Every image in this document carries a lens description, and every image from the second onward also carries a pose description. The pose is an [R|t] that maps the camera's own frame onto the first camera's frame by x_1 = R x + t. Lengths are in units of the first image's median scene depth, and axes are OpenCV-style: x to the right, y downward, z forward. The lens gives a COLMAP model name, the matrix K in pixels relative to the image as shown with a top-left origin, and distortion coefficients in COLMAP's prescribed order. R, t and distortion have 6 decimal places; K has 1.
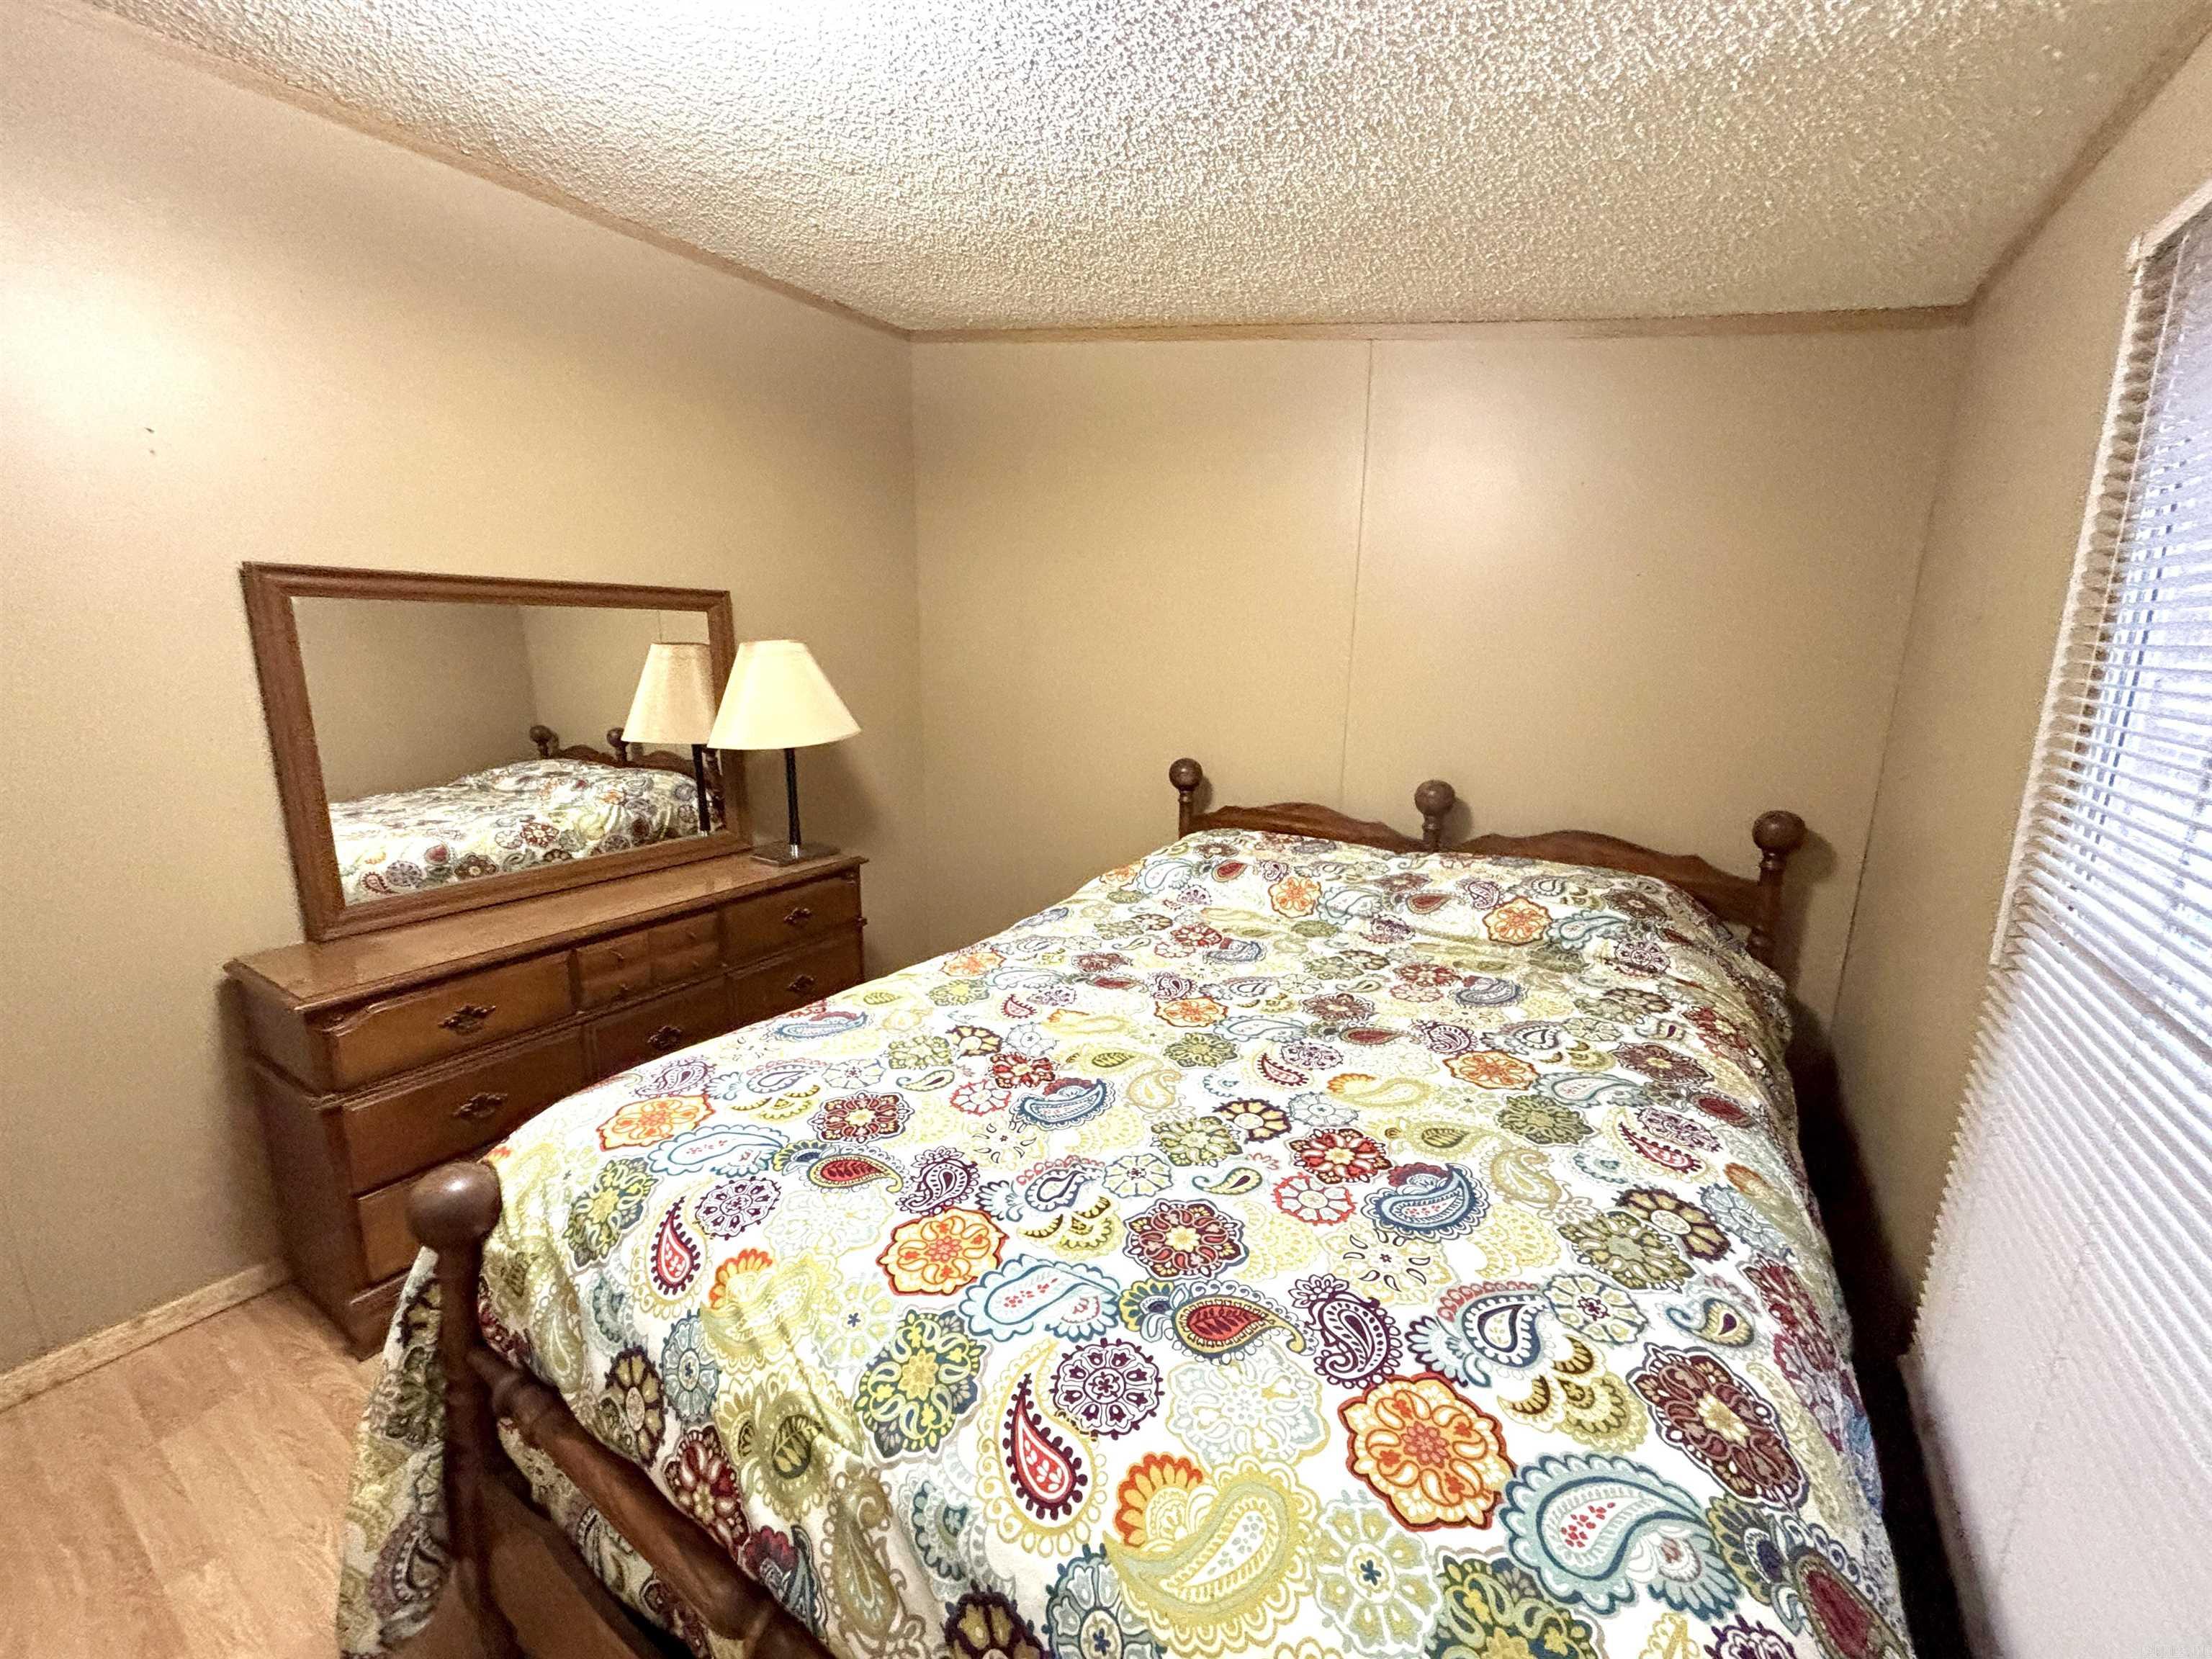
lens RADIAL K [[896.2, 0, 1106.0], [0, 896.2, 829.5], [0, 0, 1]] dist [0.028953, -0.000224]
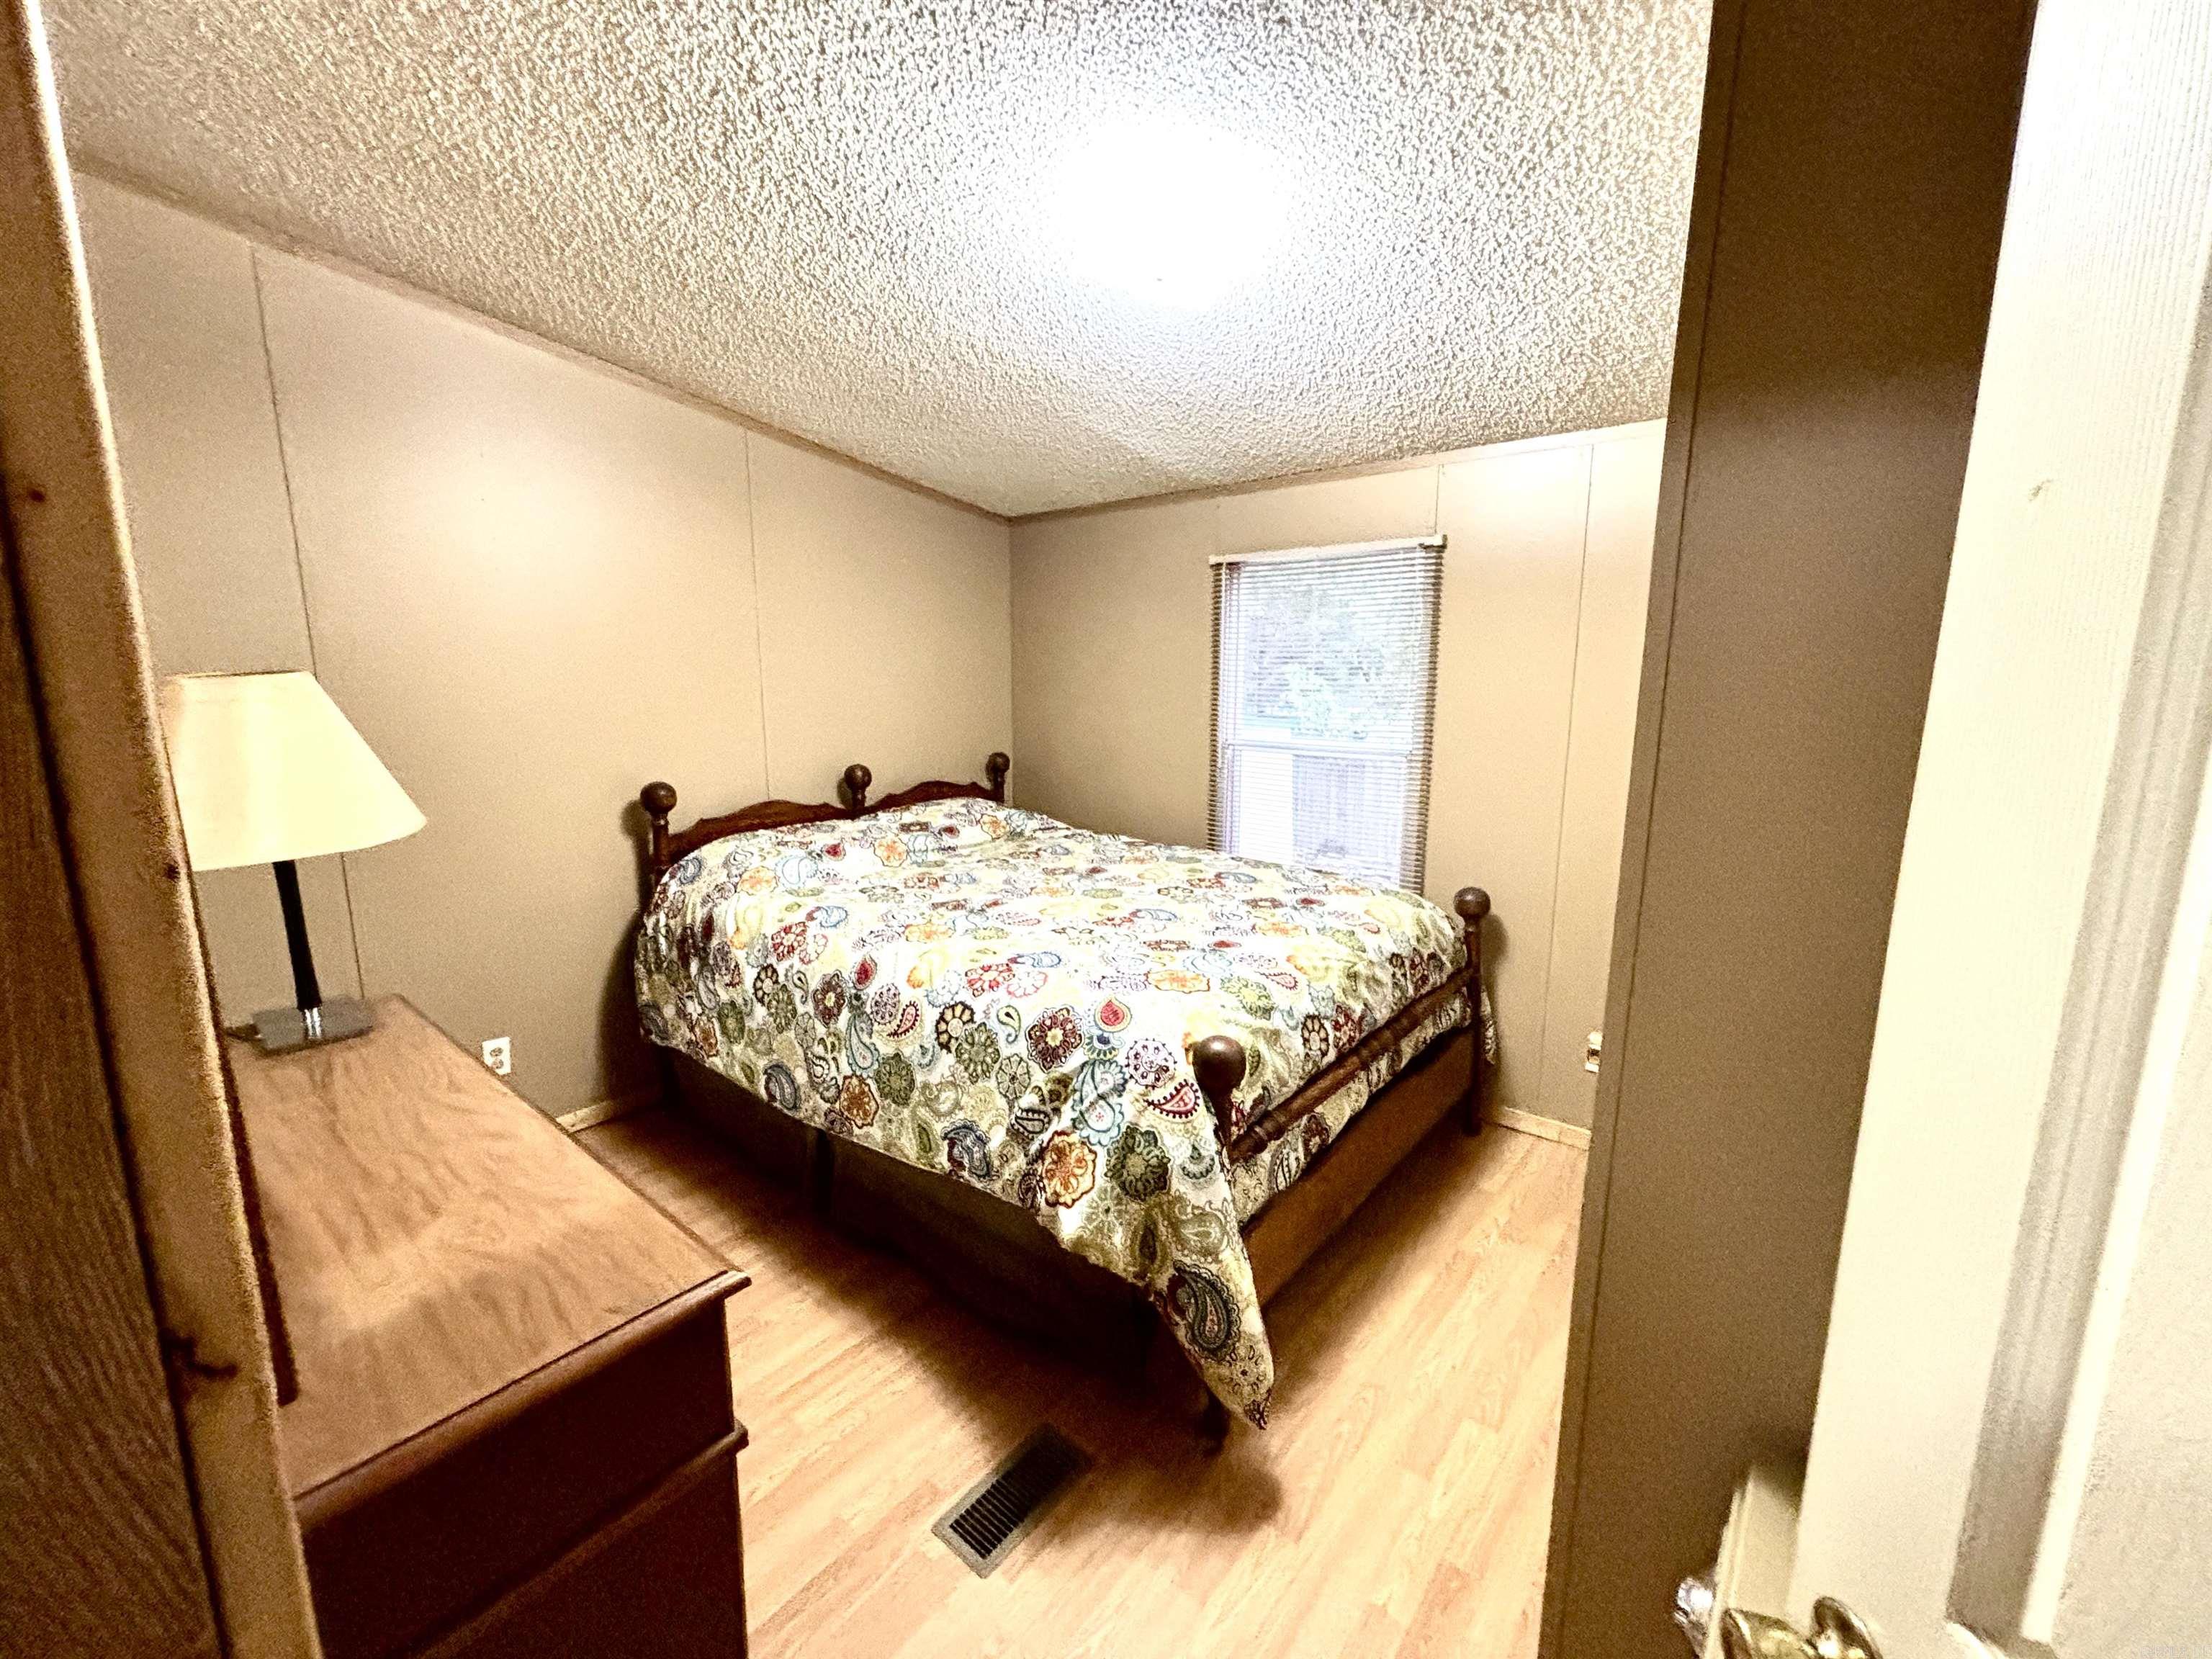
lens RADIAL K [[896.2, 0, 1106.0], [0, 896.2, 829.5], [0, 0, 1]] dist [0.028953, -0.000224]
pose [[0.097837, -0.183747, 0.978092, -1.276084], [0.209536, 0.964580, 0.160249, -0.126752], [-0.972894, 0.189267, 0.132873, 0.579931]]
